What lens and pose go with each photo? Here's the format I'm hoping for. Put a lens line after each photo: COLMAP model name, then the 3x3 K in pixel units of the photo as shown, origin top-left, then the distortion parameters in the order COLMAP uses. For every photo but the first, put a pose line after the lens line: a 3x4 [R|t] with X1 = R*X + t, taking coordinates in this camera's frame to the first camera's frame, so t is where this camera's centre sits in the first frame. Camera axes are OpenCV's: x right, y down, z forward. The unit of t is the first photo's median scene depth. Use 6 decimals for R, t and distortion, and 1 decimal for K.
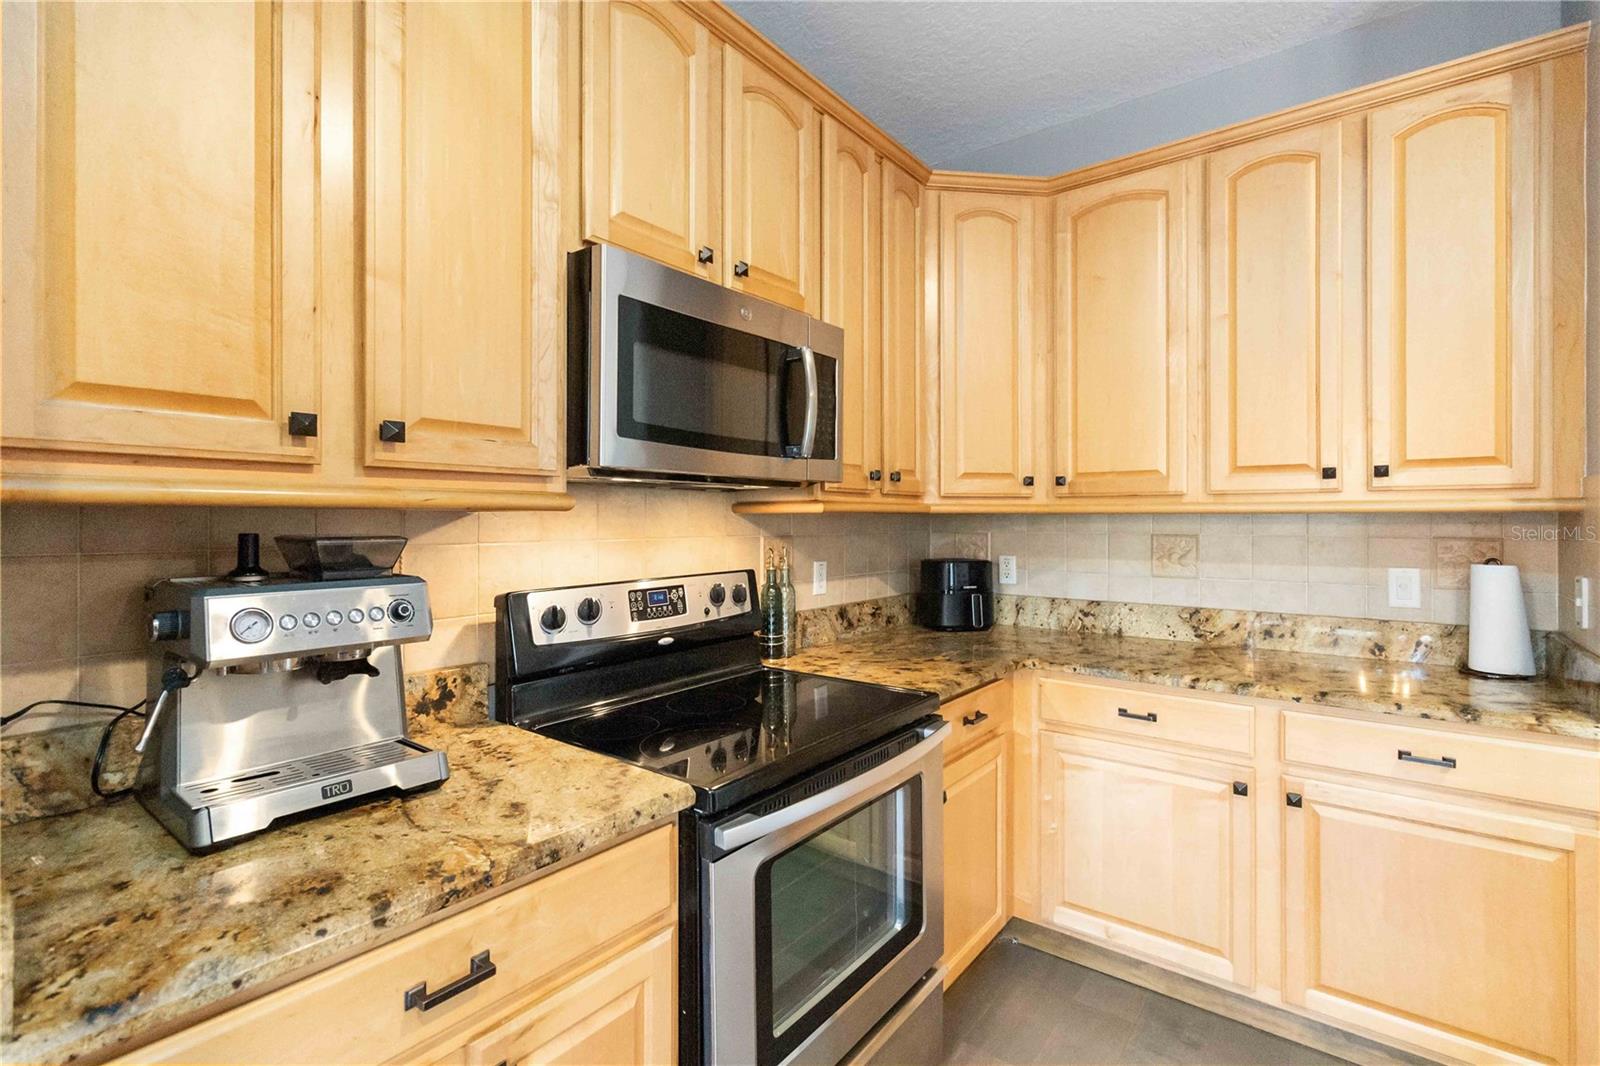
lens RADIAL K [[739.4, 0, 806.5], [0, 739.4, 520.0], [0, 0, 1]] dist [0.001788, 0.000224]
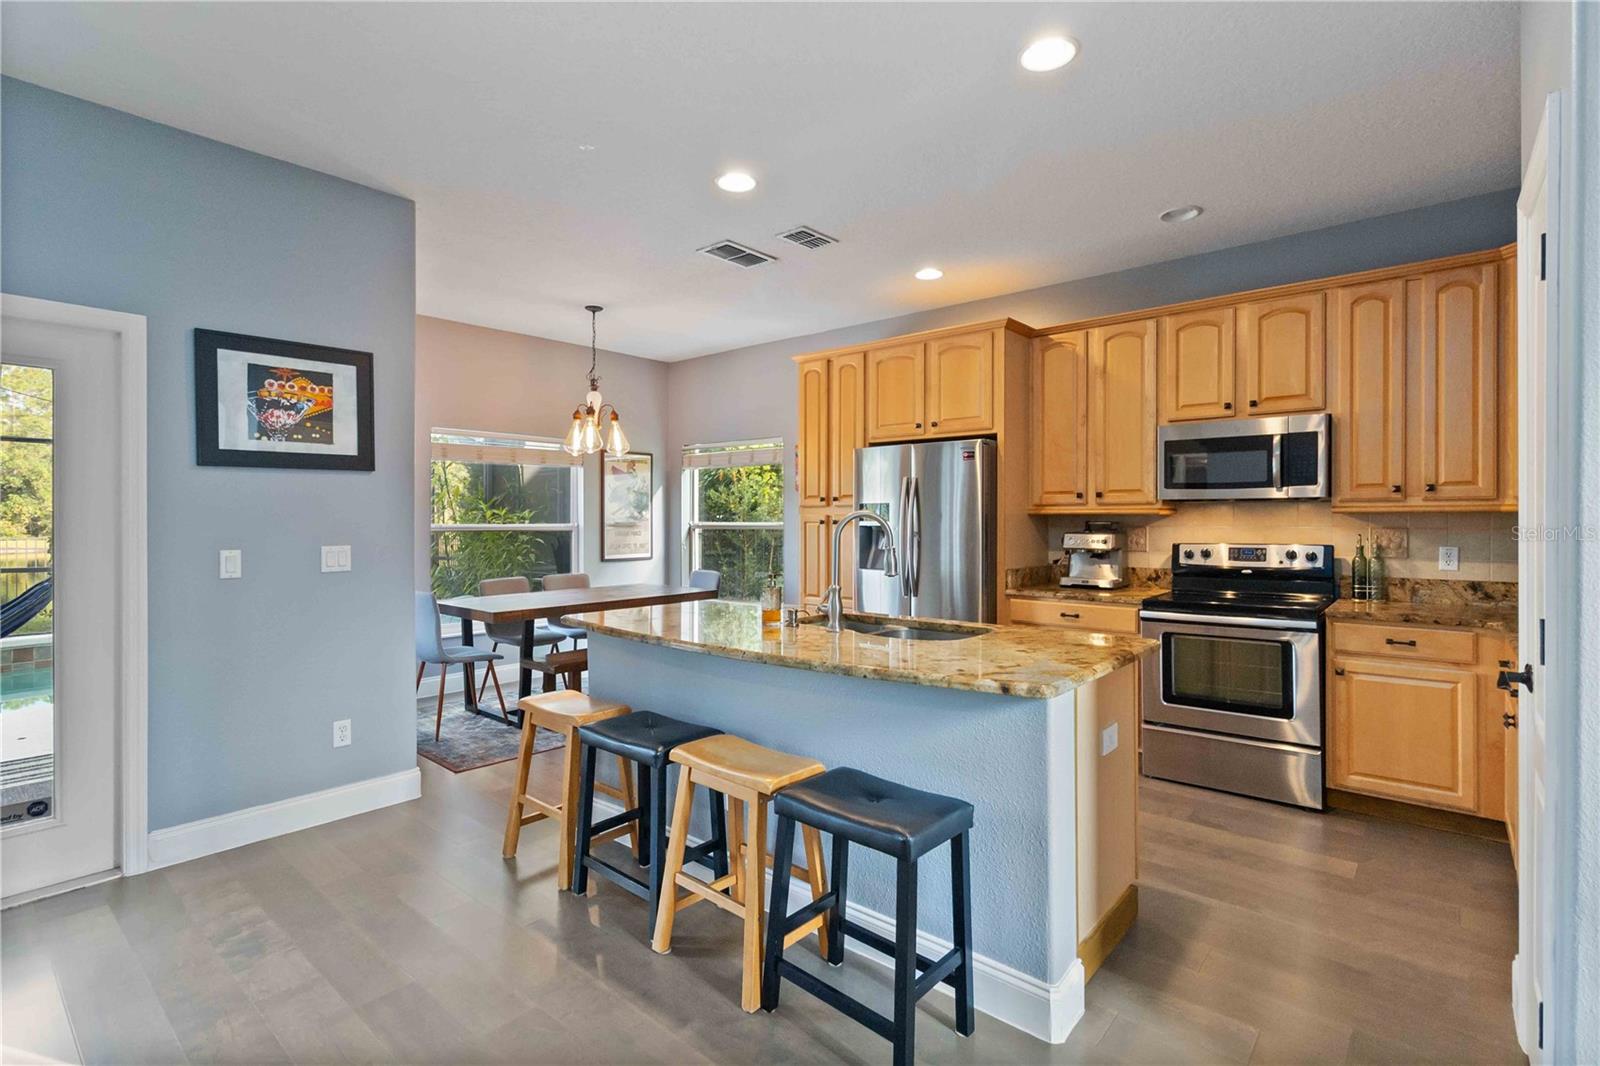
lens RADIAL K [[739.4, 0, 805.7], [0, 739.4, 520.1], [0, 0, 1]] dist [0.001788, 0.000224]
pose [[-0.046860, 0.003977, -0.998894, 1.871070], [0.000218, 0.999992, 0.003971, -0.000895], [0.998901, -0.000032, -0.046860, -0.197683]]
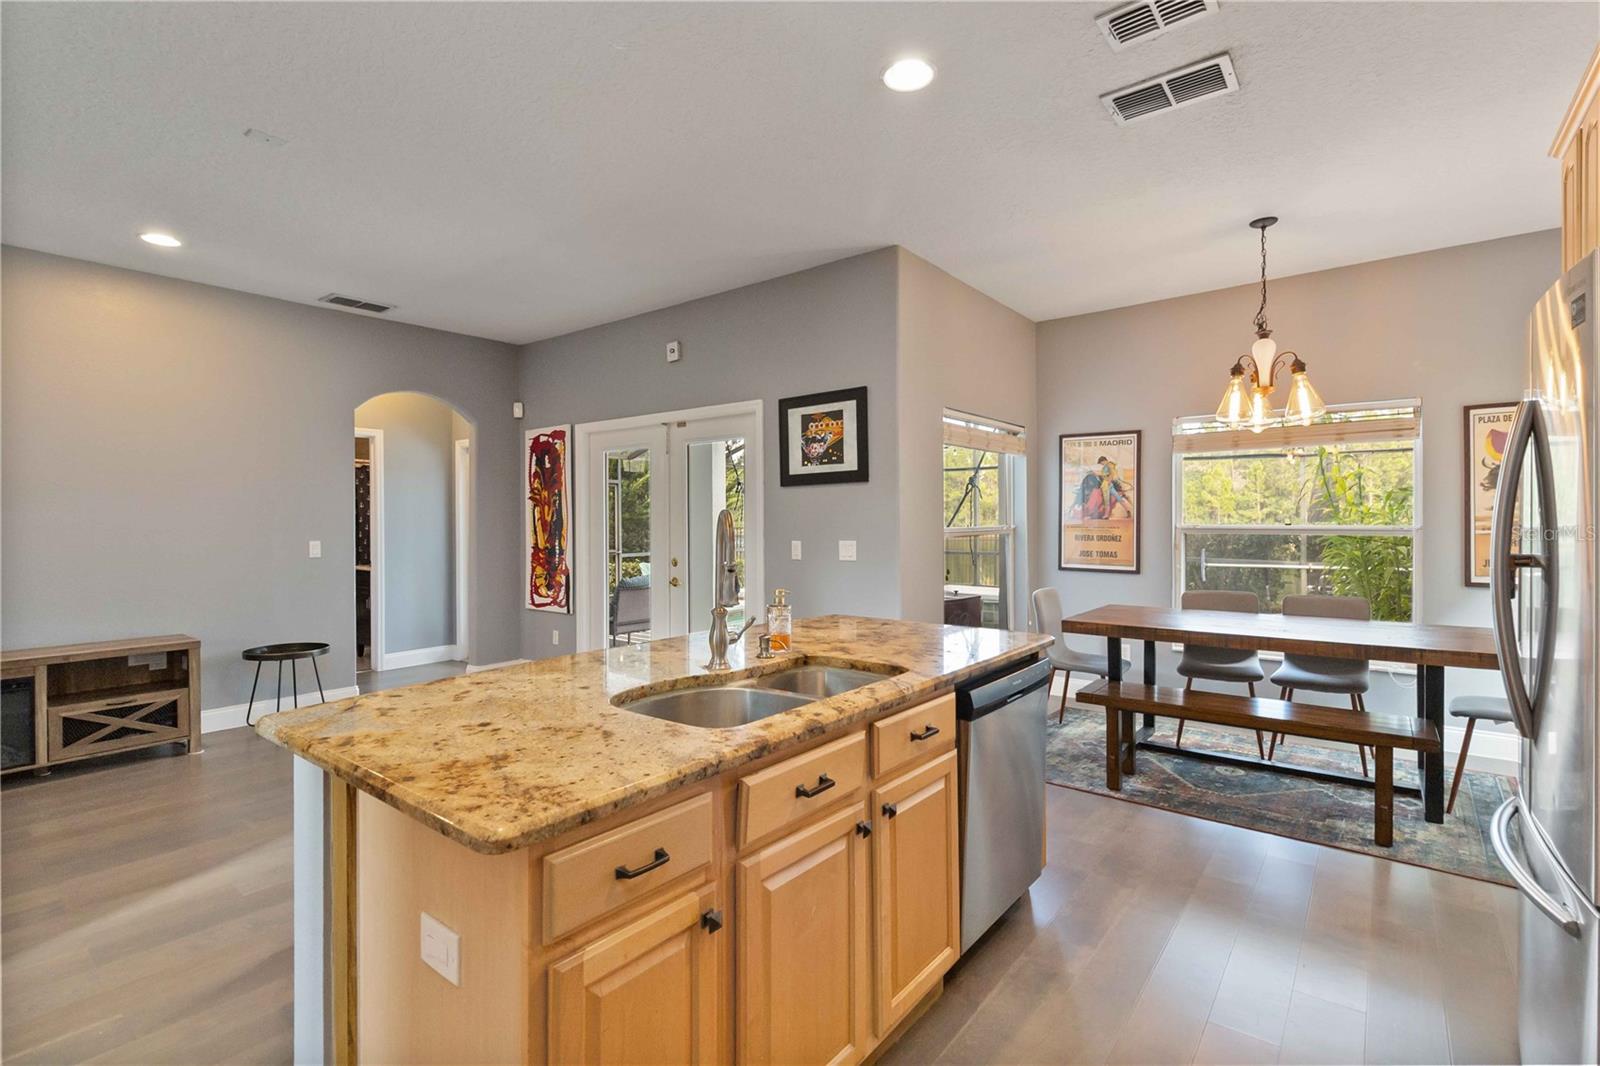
lens RADIAL K [[739.4, 0, 799.0], [0, 739.4, 523.7], [0, 0, 1]] dist [0.001788, 0.000224]
pose [[-0.999958, 0.004445, 0.007989, 0.414709], [0.004474, 0.999983, 0.003635, 0.004675], [-0.007973, 0.003671, -0.999961, 0.818771]]
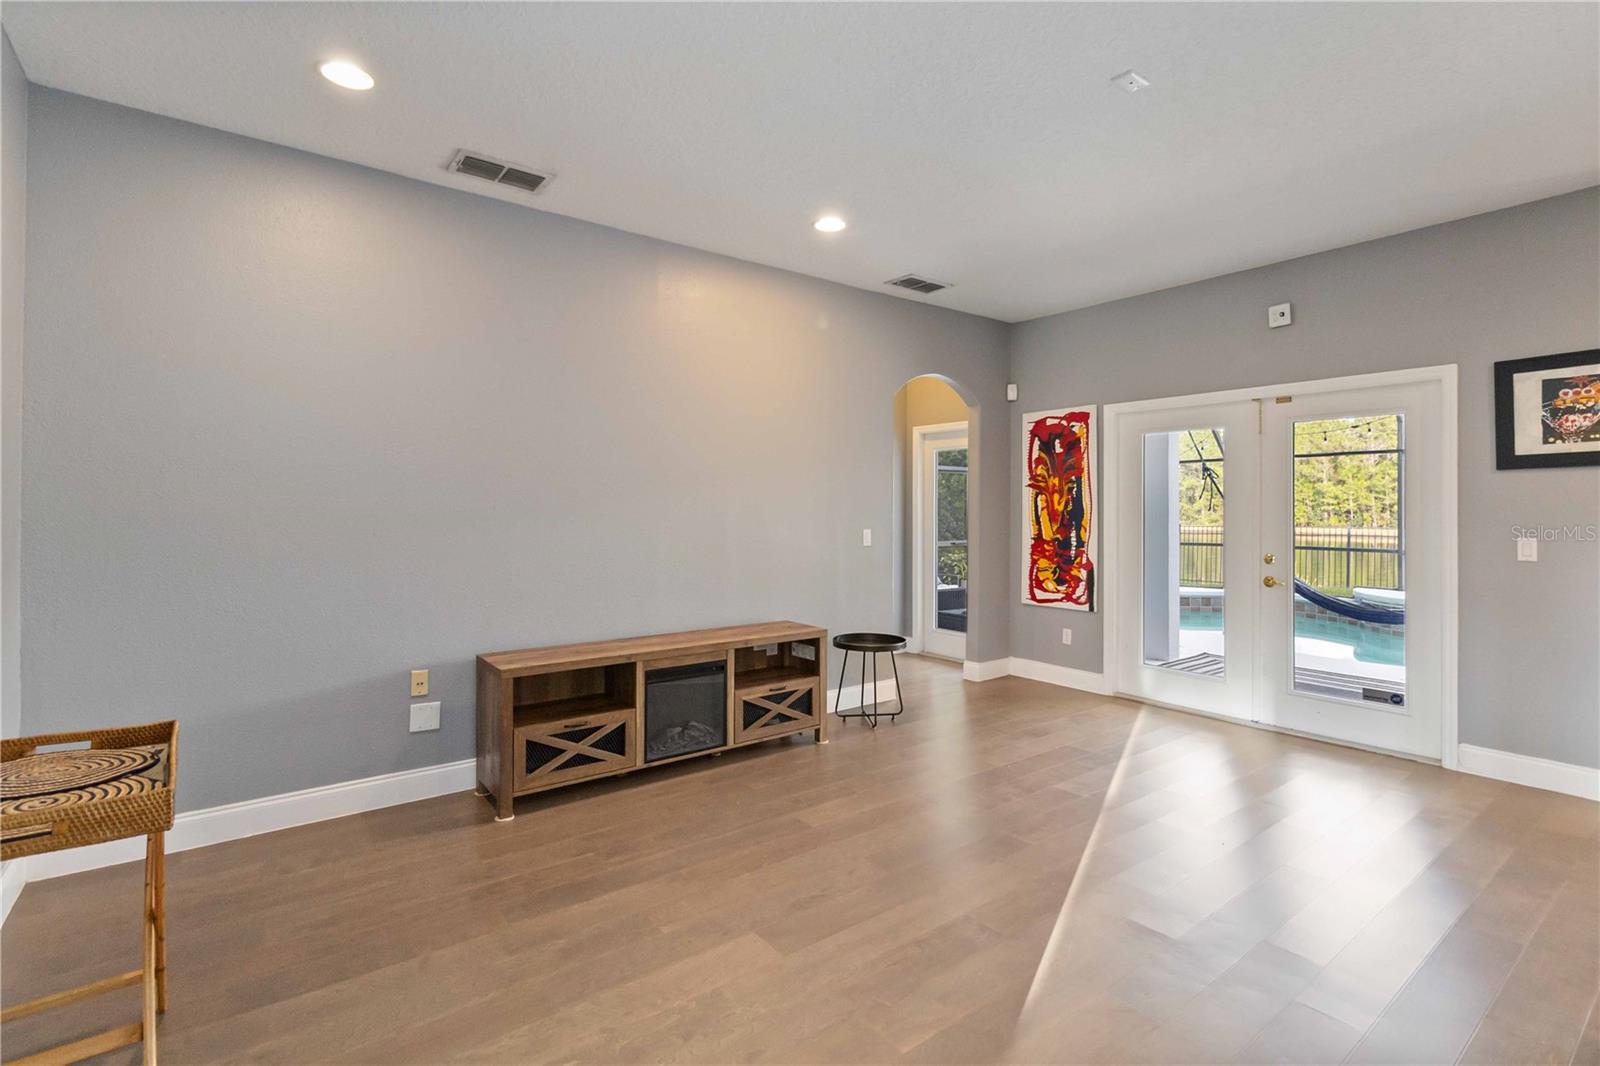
lens RADIAL K [[739.4, 0, 802.0], [0, 739.4, 504.9], [0, 0, 1]] dist [0.001788, 0.000224]
pose [[-0.966718, -0.001077, 0.255841, 1.679055], [-0.003189, 0.999964, -0.007843, 0.004944], [-0.255823, -0.008398, -0.966687, 0.761638]]
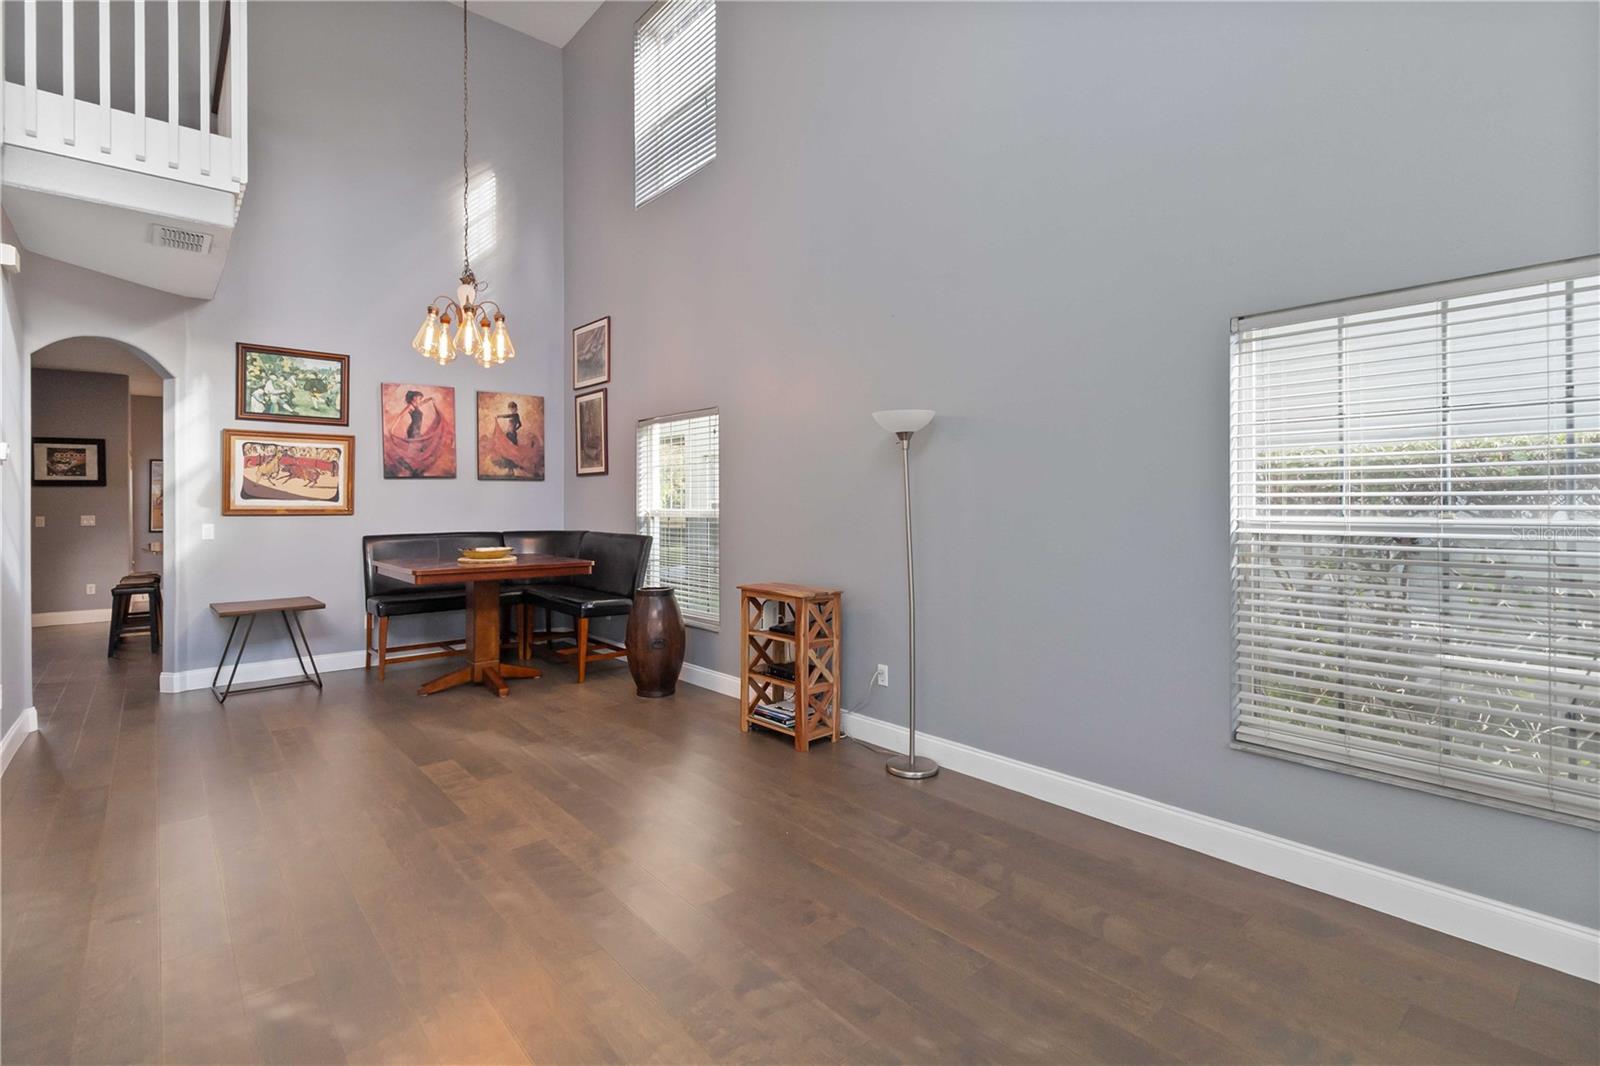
lens RADIAL K [[739.4, 0, 808.6], [0, 739.4, 500.3], [0, 0, 1]] dist [0.001788, 0.000224]
pose [[-0.178464, 0.002334, -0.983944, 3.686945], [0.001894, 0.999996, 0.002028, -0.023852], [0.983945, -0.001501, -0.178468, 3.451126]]
